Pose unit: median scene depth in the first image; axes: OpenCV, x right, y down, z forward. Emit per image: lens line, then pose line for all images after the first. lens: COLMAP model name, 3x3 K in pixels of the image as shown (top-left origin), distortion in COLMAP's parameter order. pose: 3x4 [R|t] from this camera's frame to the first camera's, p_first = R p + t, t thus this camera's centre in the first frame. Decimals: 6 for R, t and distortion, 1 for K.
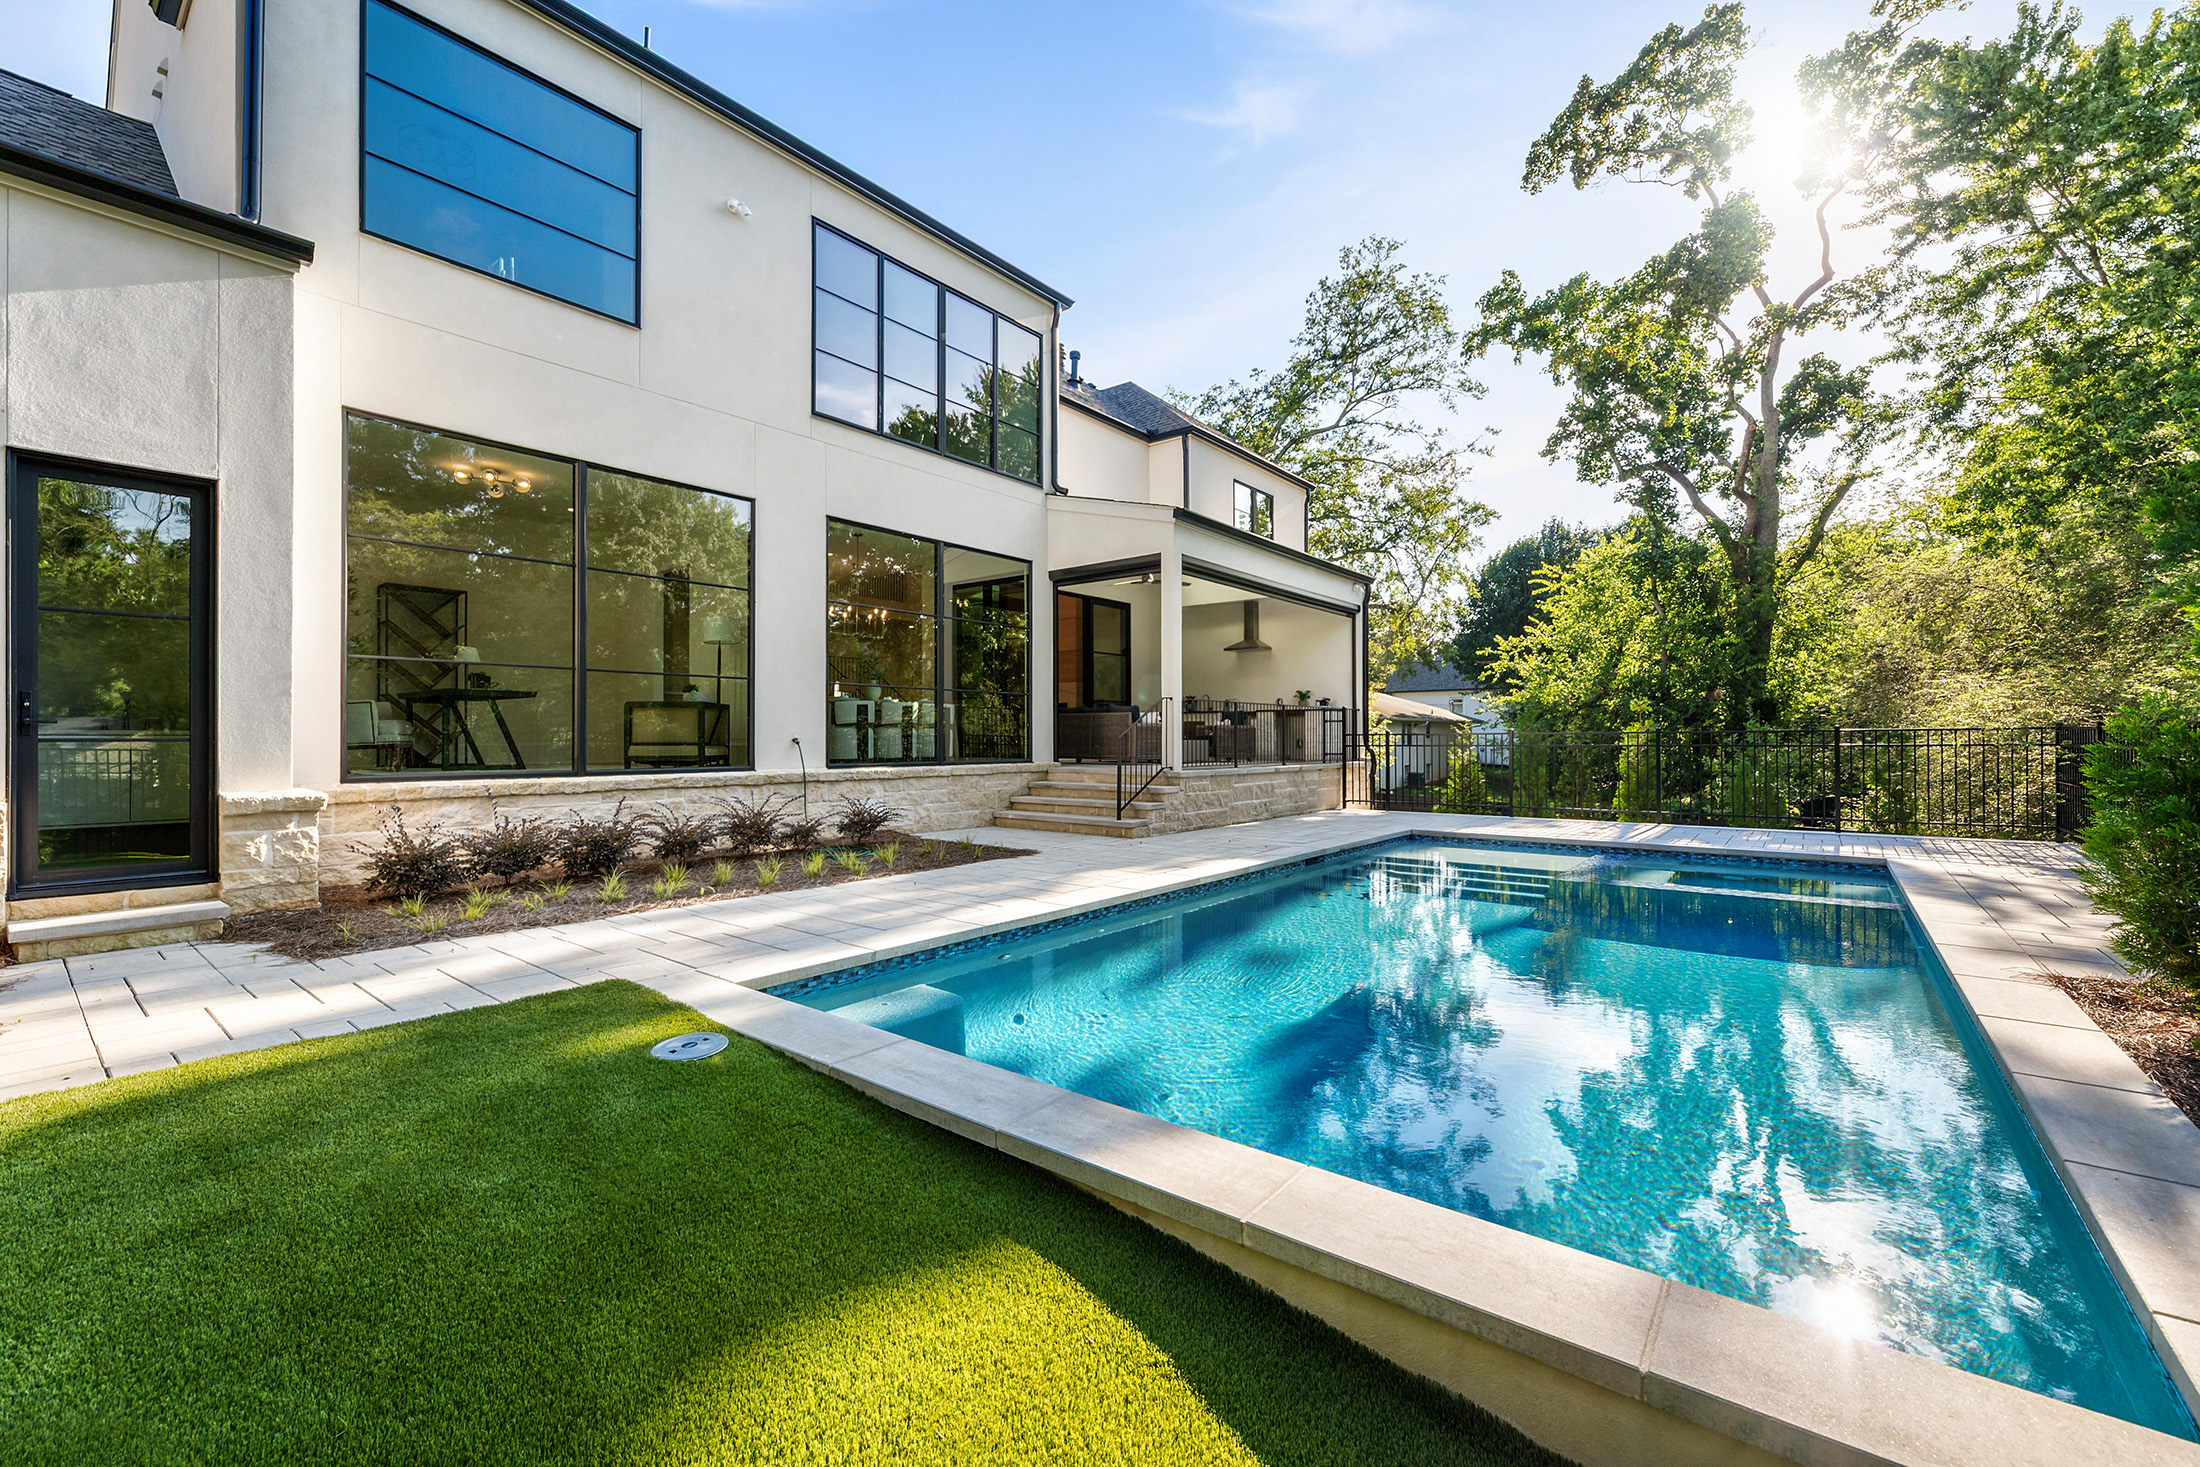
lens RADIAL K [[901.2, 0, 1106.3], [0, 901.2, 741.1], [0, 0, 1]] dist [0.001849, 0.000627]
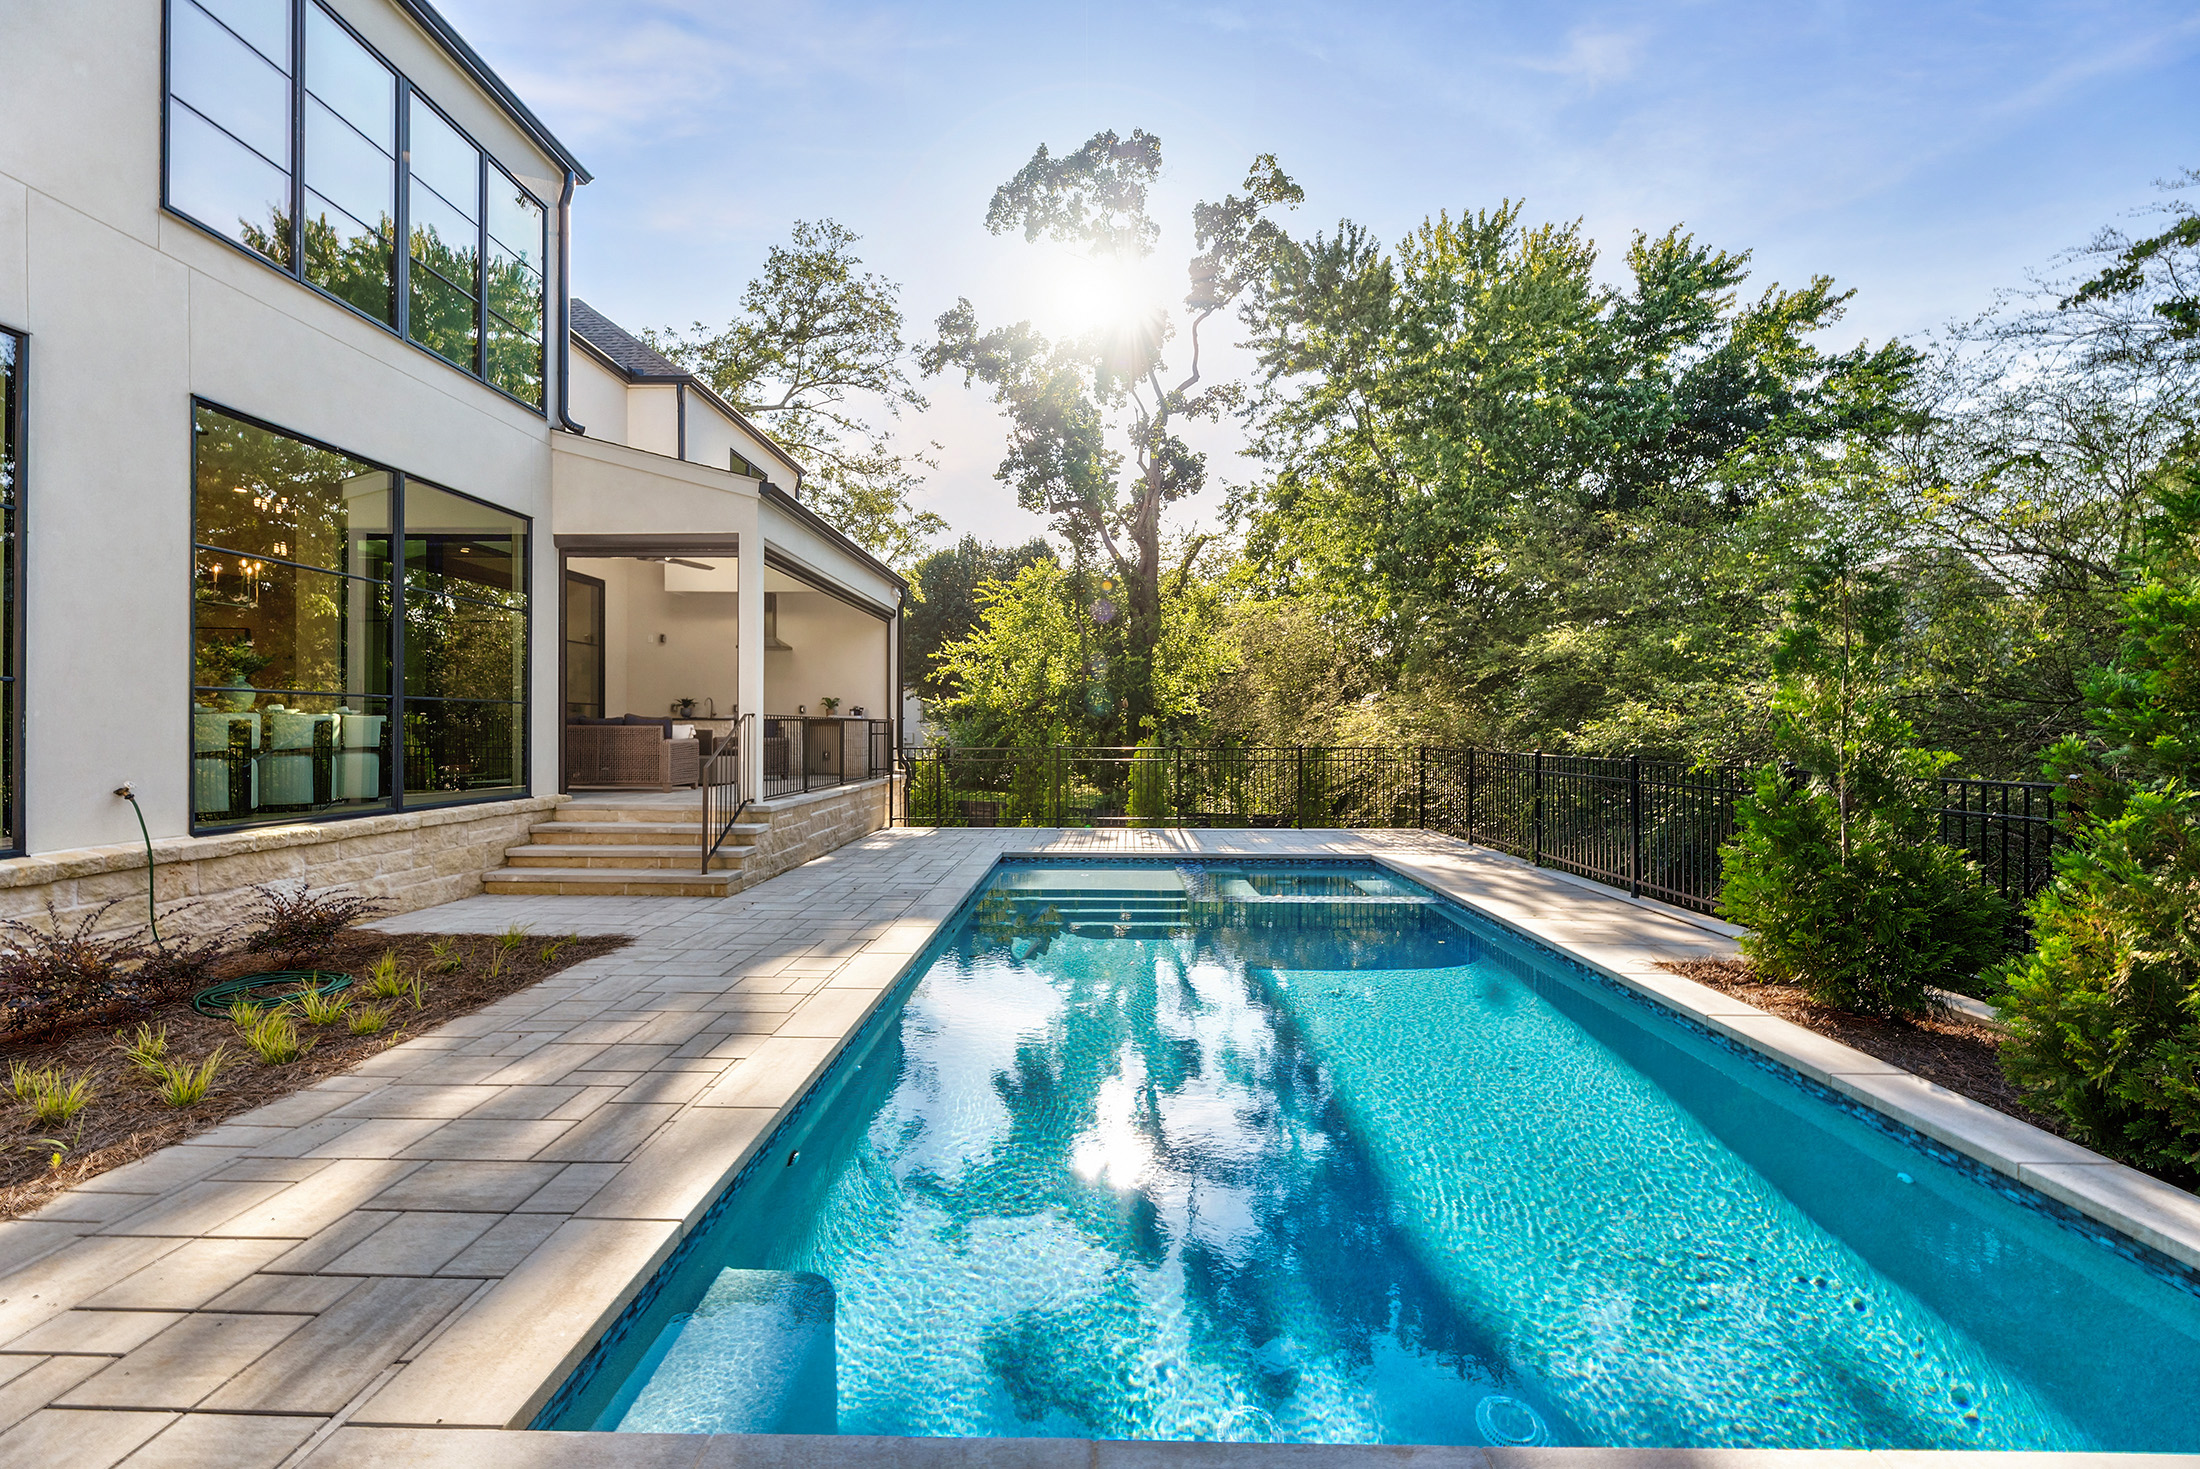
lens RADIAL K [[892.9, 0, 1095.4], [0, 892.9, 733.8], [0, 0, 1]] dist [-0.001210, 0.000295]
pose [[0.796121, 0.001365, 0.605136, -0.089070], [-0.004068, 0.999987, 0.003097, -0.017796], [-0.605124, -0.004927, 0.796116, 0.092208]]
